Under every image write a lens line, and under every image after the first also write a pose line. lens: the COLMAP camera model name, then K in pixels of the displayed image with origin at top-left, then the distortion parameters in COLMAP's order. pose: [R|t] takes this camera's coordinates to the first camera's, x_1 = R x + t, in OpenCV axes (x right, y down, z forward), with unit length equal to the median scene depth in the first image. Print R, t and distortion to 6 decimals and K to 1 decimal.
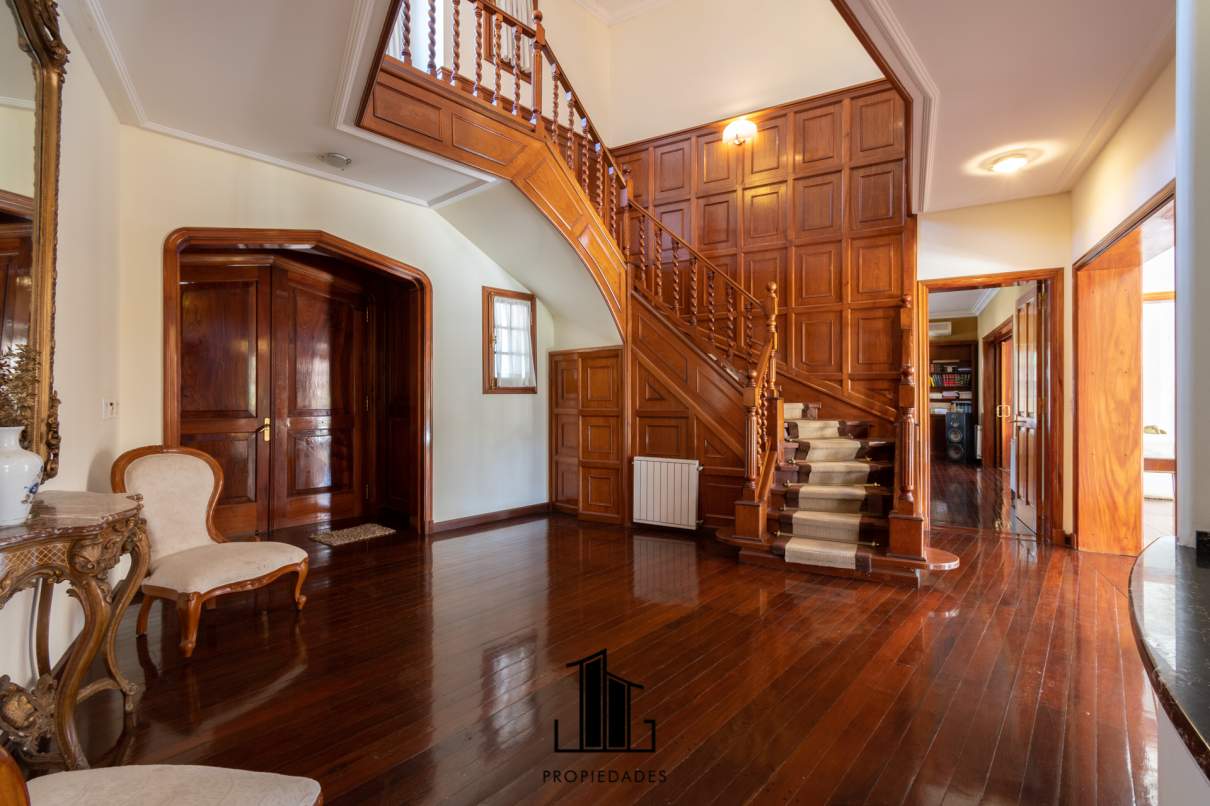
lens RADIAL K [[534.4, 0, 604.7], [0, 534.4, 397.5], [0, 0, 1]] dist [-0.000390, -0.000199]
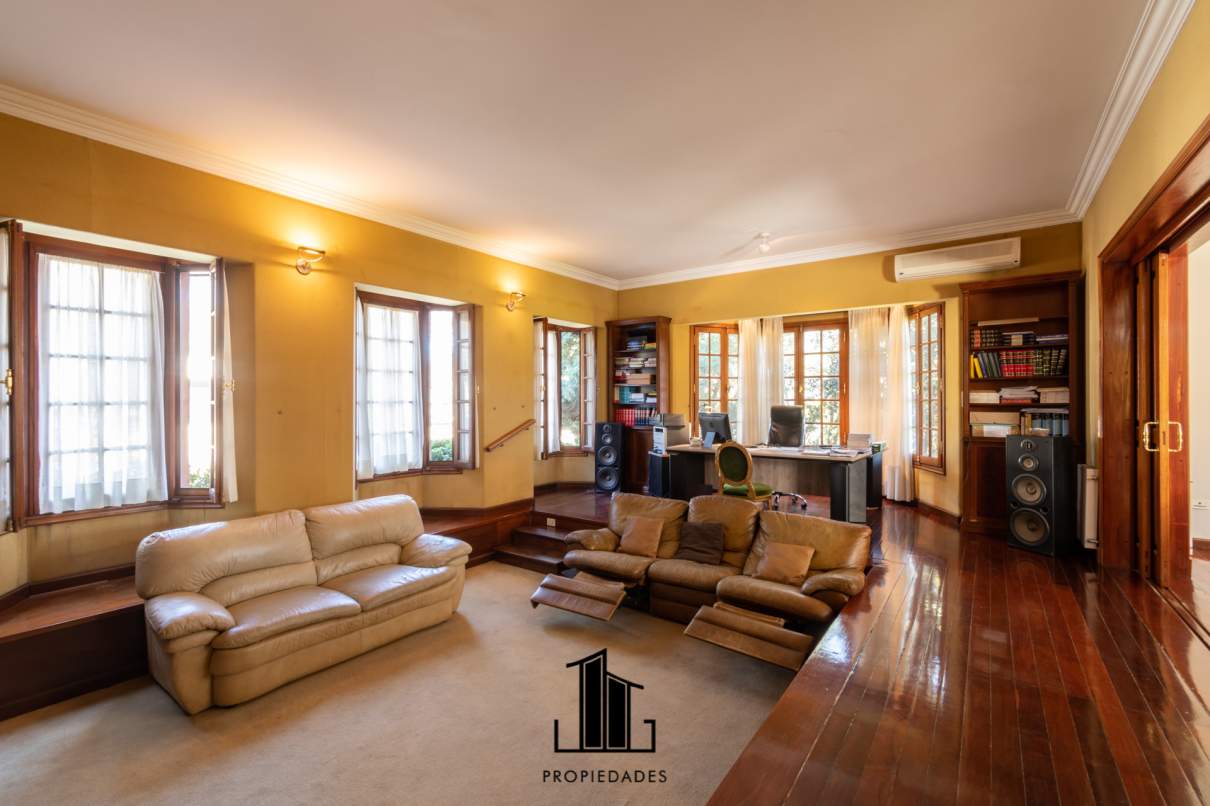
lens RADIAL K [[534.4, 0, 604.9], [0, 534.4, 402.5], [0, 0, 1]] dist [-0.000390, -0.000199]
pose [[0.993565, -0.006762, -0.113062, 0.357804], [0.006882, 0.999976, 0.000665, -0.001454], [0.113055, -0.001438, 0.993588, 0.521631]]
